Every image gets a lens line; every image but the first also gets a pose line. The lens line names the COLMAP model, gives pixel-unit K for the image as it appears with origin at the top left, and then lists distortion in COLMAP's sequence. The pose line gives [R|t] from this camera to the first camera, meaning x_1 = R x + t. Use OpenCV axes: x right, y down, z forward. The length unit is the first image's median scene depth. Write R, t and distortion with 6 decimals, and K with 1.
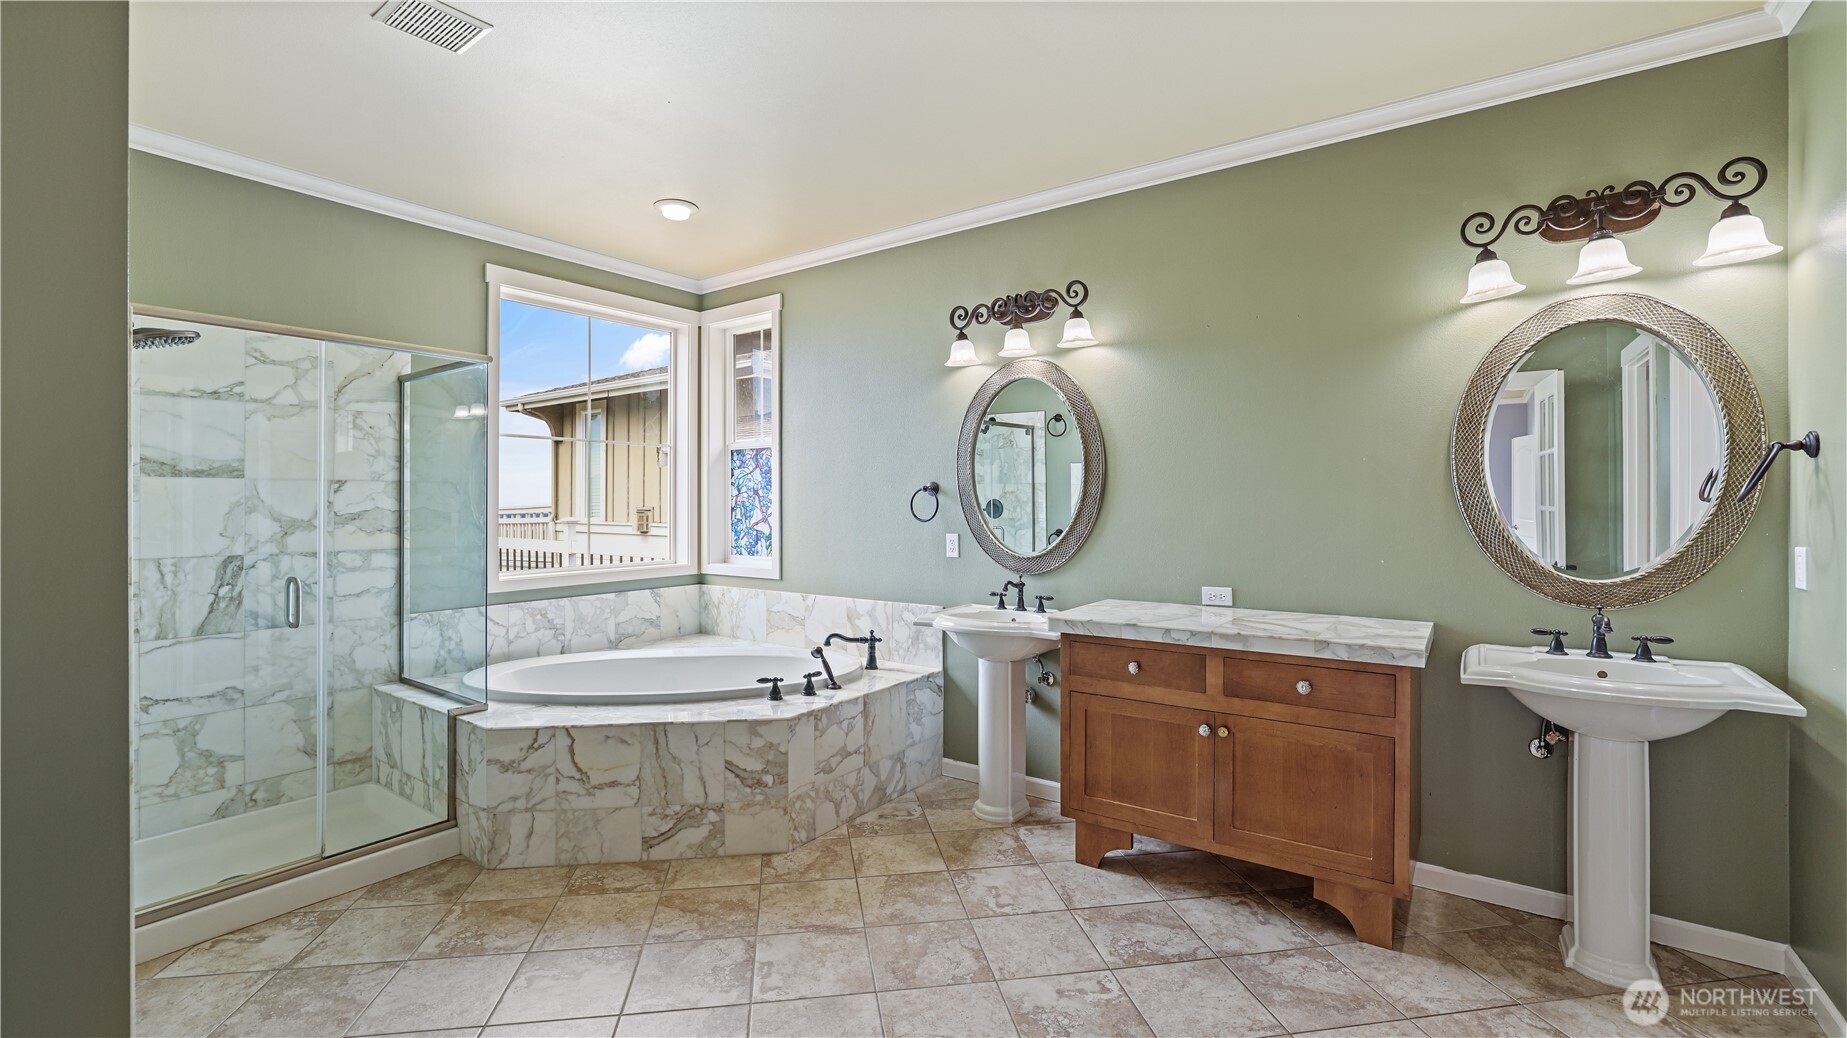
lens RADIAL K [[794.7, 0, 913.8], [0, 794.7, 507.8], [0, 0, 1]] dist [-0.060234, 0.021848]
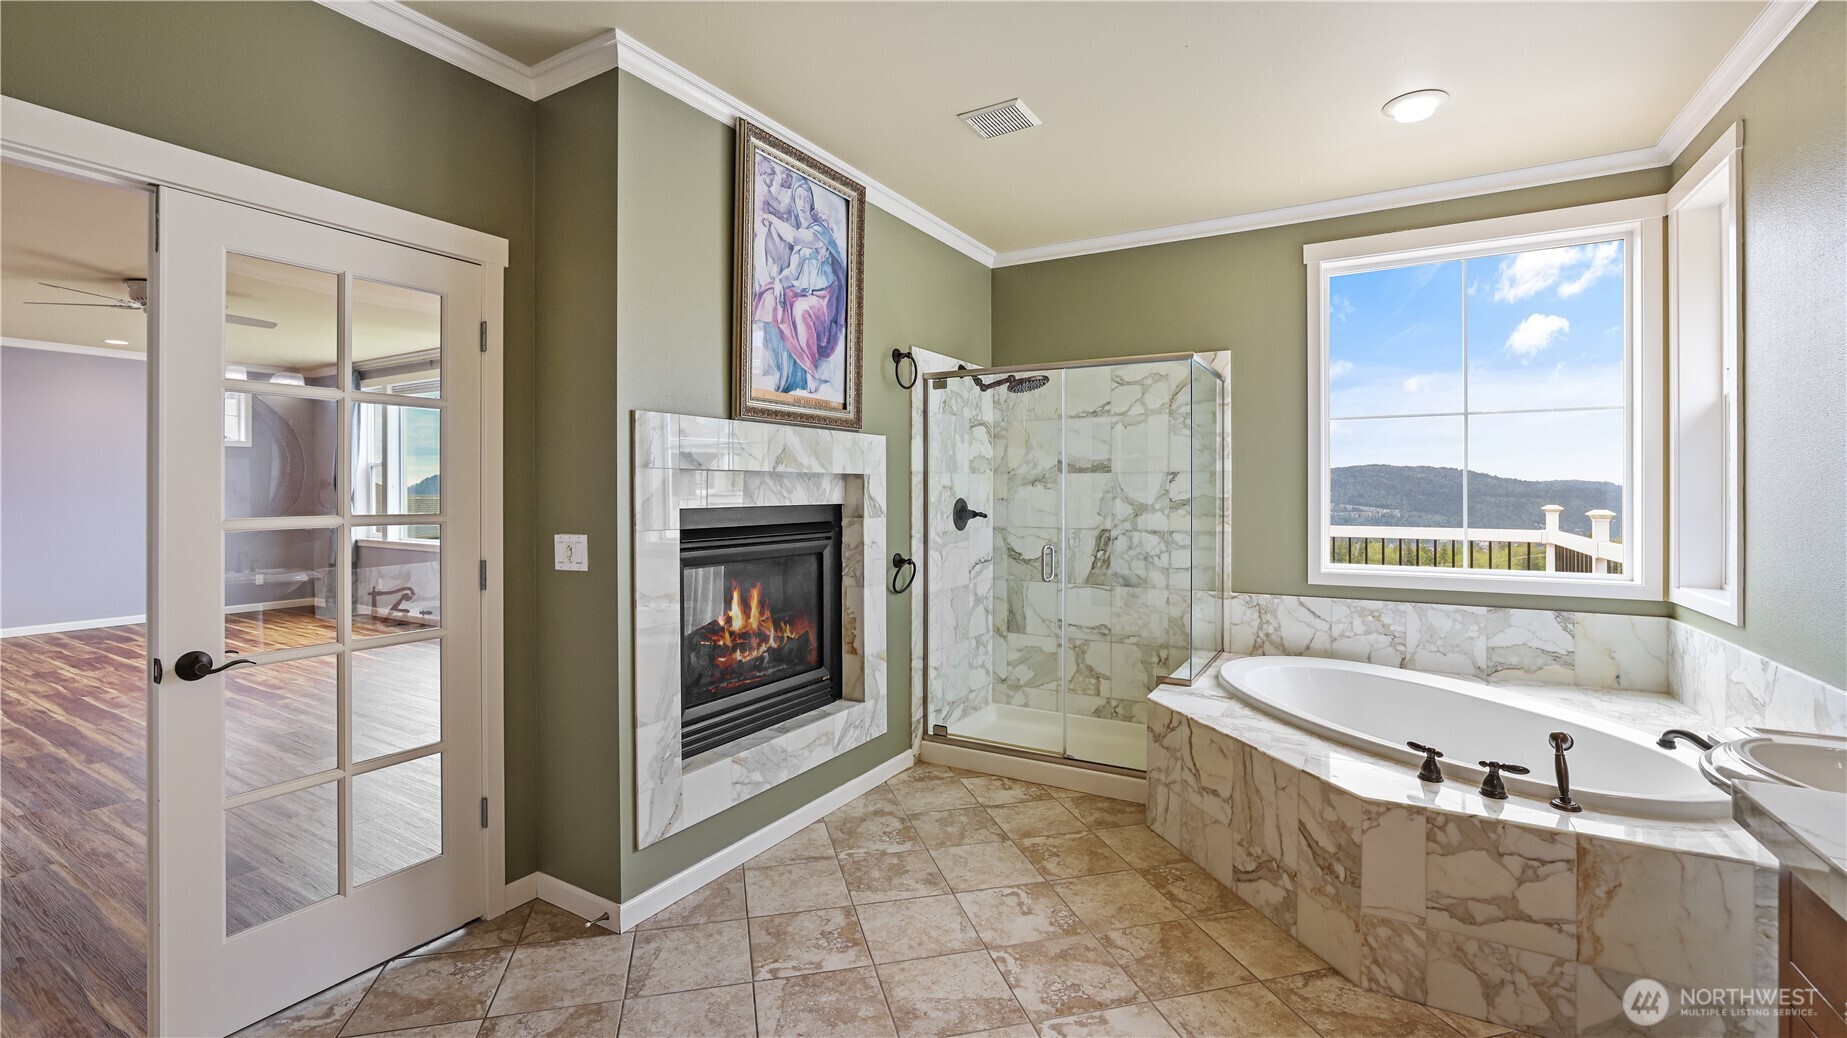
lens RADIAL K [[794.7, 0, 913.8], [0, 794.7, 507.8], [0, 0, 1]] dist [-0.060234, 0.021848]
pose [[0.073676, 0.020220, -0.997077, 0.489348], [-0.007206, 0.999779, 0.019742, -0.001781], [0.997256, 0.005731, 0.073806, 0.547905]]
